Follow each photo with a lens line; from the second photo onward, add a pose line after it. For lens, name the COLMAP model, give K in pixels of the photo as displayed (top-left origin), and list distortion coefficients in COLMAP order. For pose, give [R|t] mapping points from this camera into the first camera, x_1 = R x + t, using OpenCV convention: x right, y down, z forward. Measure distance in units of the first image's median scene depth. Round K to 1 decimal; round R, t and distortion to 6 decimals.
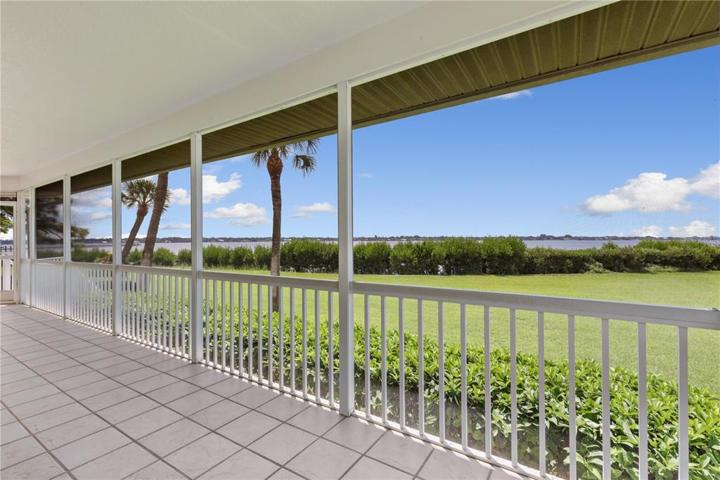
lens RADIAL K [[328.8, 0, 360.9], [0, 328.8, 238.7], [0, 0, 1]] dist [0.005324, 0.000864]
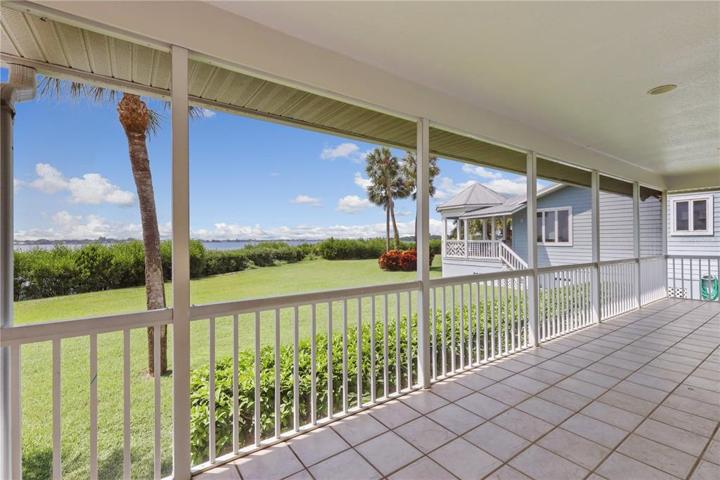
lens RADIAL K [[328.8, 0, 360.5], [0, 328.8, 240.1], [0, 0, 1]] dist [0.005324, 0.000864]
pose [[0.388385, -0.003089, 0.921492, -0.249158], [0.008494, 0.999964, -0.000228, -0.000330], [-0.921458, 0.007916, 0.388397, 0.147754]]
